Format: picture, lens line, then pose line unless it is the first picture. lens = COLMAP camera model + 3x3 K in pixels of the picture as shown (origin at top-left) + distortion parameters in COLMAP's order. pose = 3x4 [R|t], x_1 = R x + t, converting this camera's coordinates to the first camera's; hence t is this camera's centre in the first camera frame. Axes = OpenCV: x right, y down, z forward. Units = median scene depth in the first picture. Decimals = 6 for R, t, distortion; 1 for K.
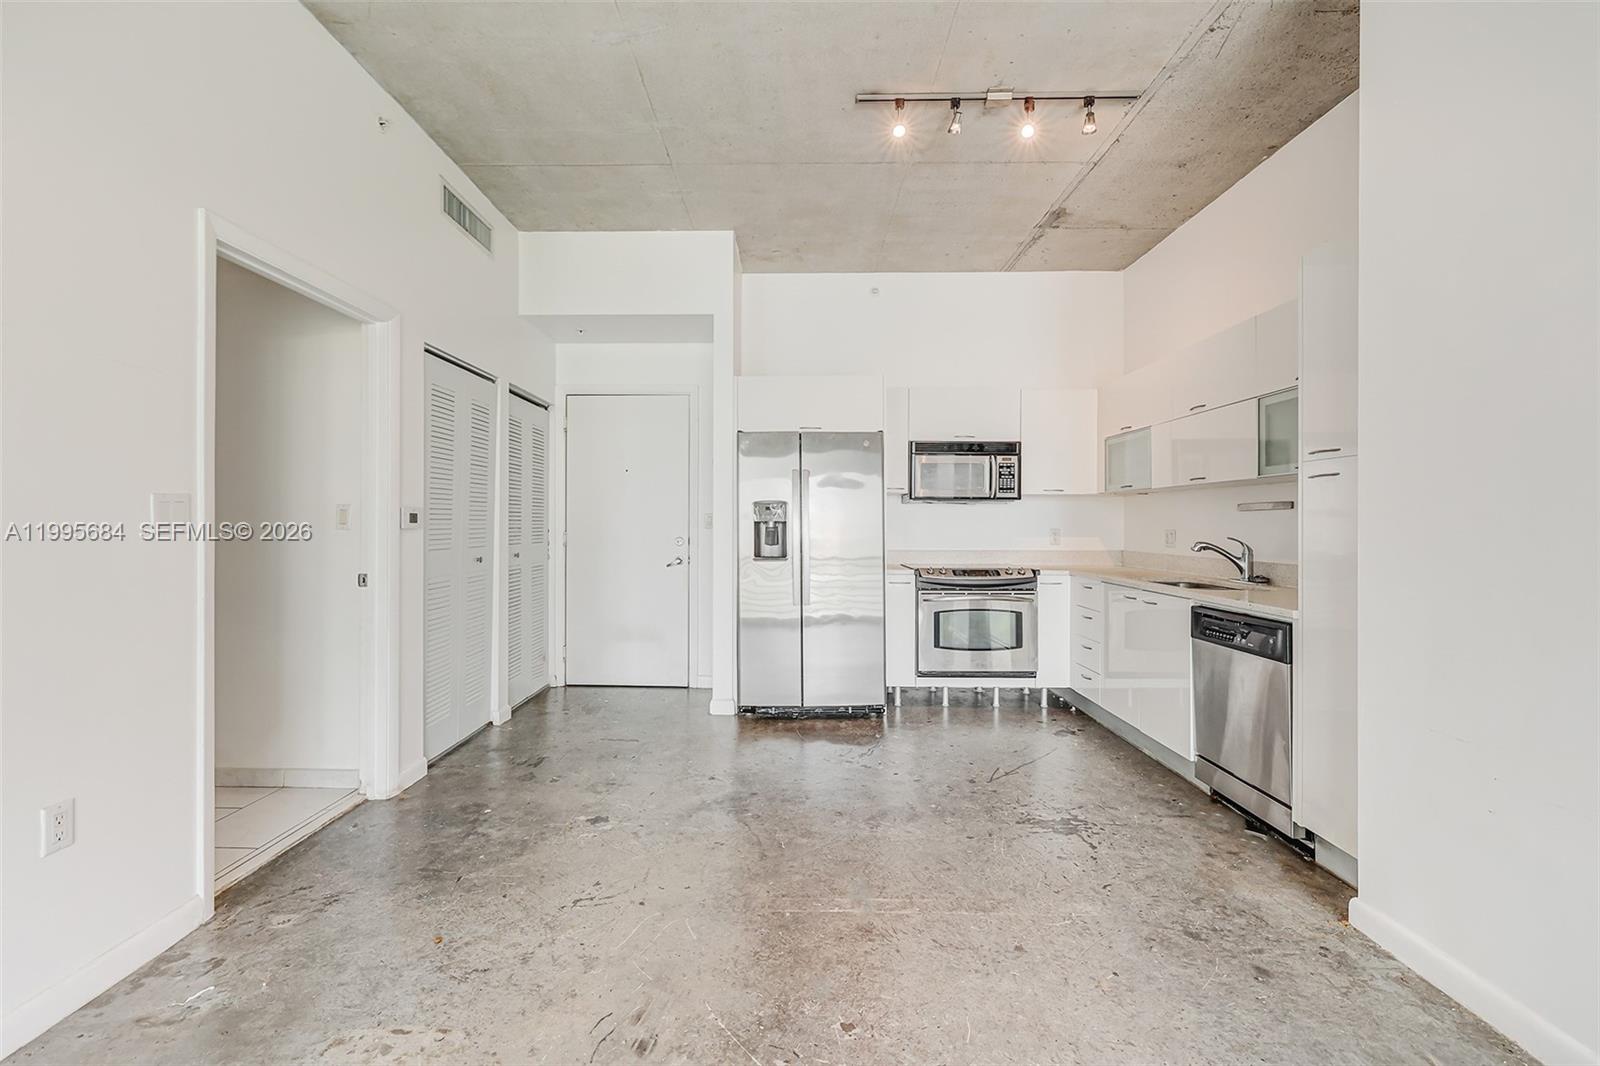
lens RADIAL K [[681.7, 0, 784.5], [0, 681.7, 521.9], [0, 0, 1]] dist [0.000763, 0.000214]
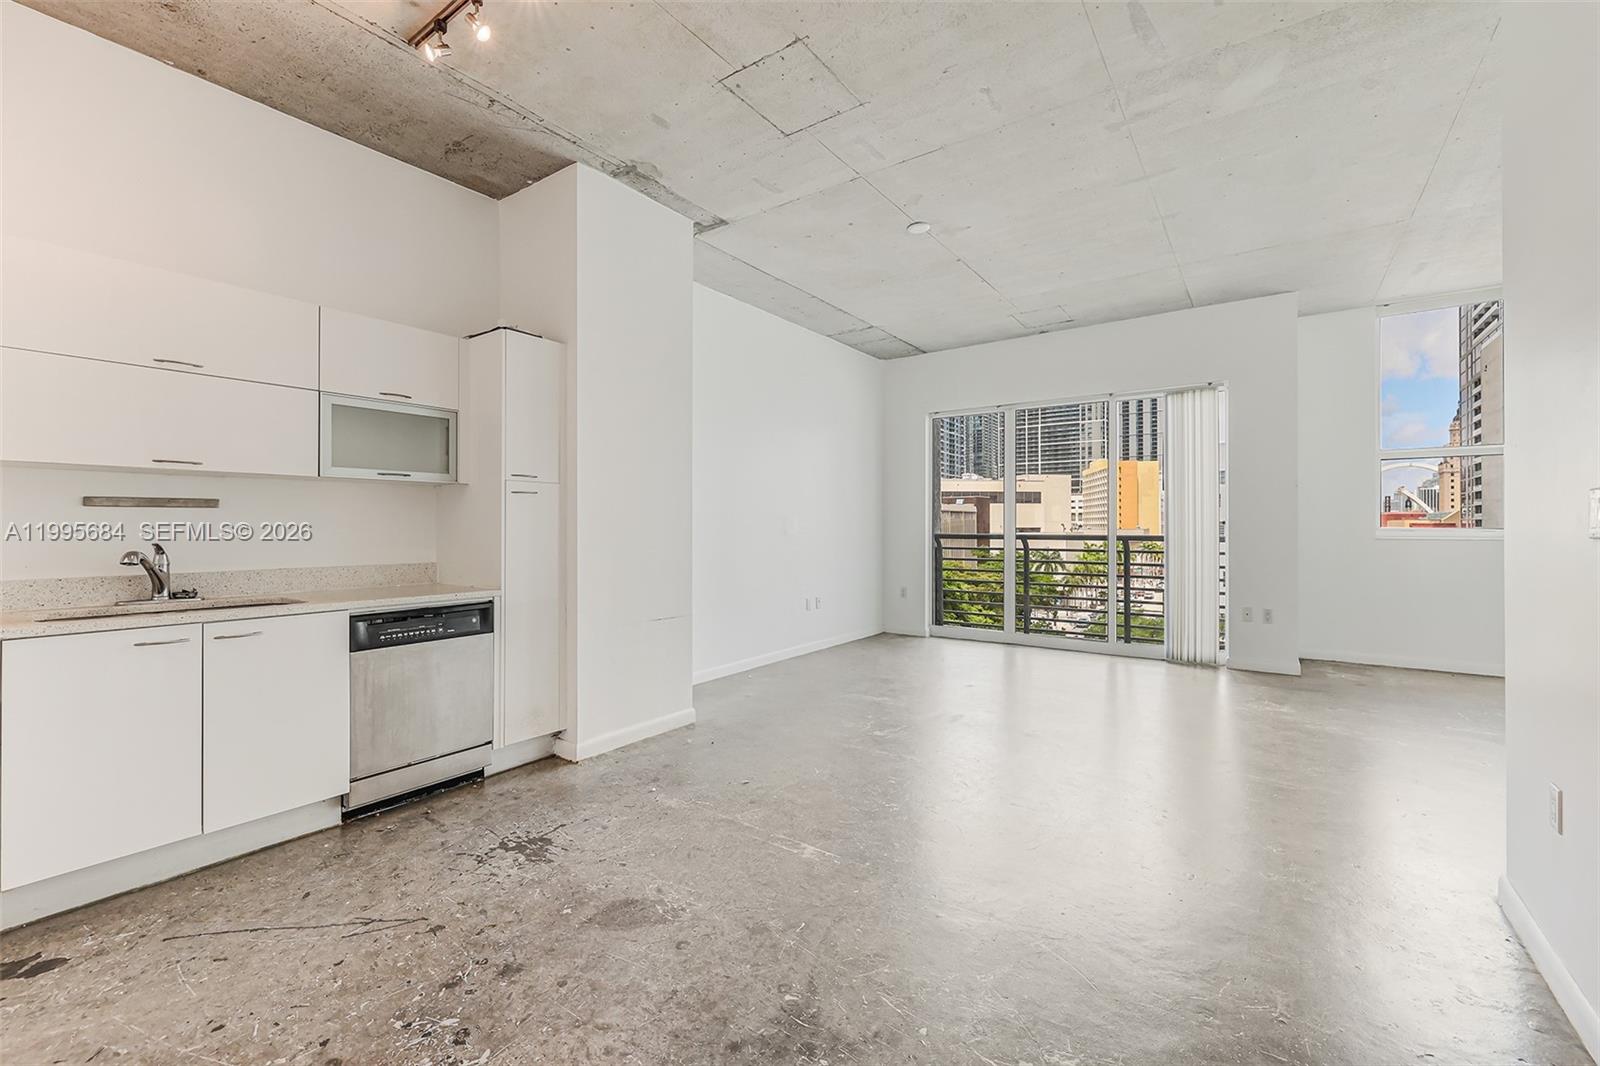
lens RADIAL K [[672.8, 0, 777.2], [0, 672.8, 524.0], [0, 0, 1]] dist [-0.001964, -0.000003]
pose [[-0.814431, 0.000354, 0.580260, -0.270758], [-0.003520, 0.999978, -0.005550, 0.003063], [-0.580250, -0.006563, -0.814412, 1.028097]]
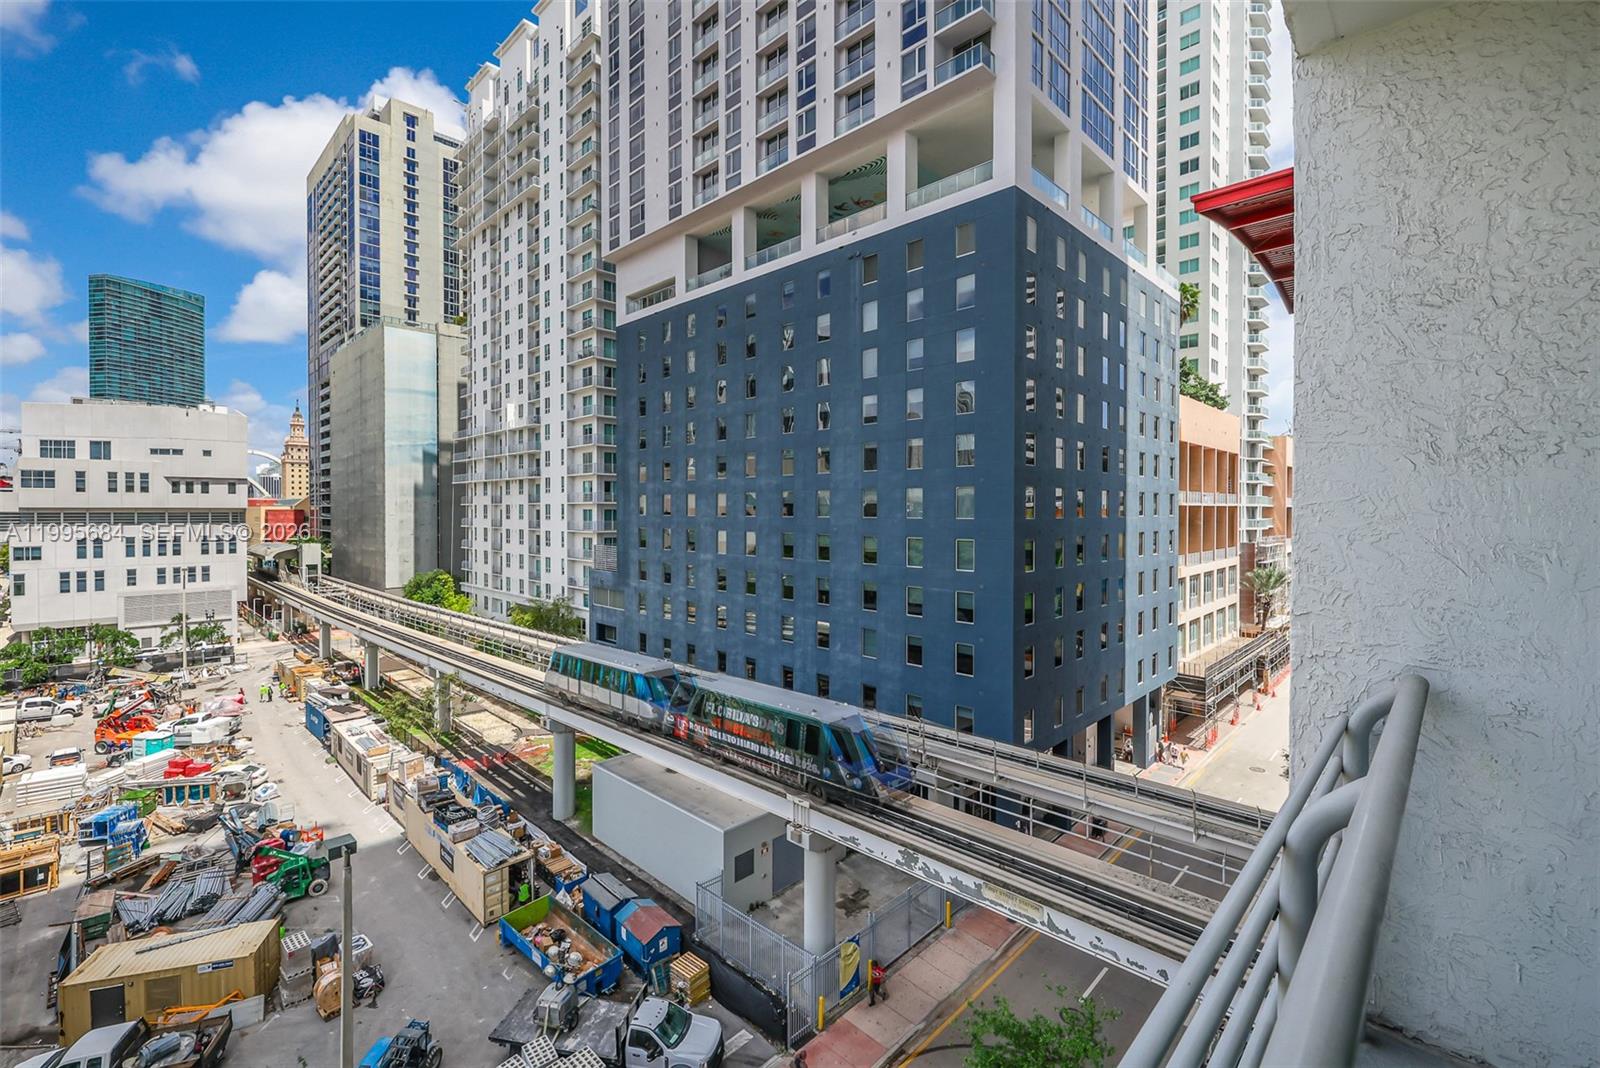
lens RADIAL K [[683.8, 0, 789.8], [0, 683.8, 519.3], [0, 0, 1]] dist [-0.002656, -0.000166]
pose [[-0.691403, 0.006128, -0.722443, 0.390590], [0.000571, 0.999968, 0.007935, -0.092821], [0.722469, 0.005074, -0.691385, -0.827769]]
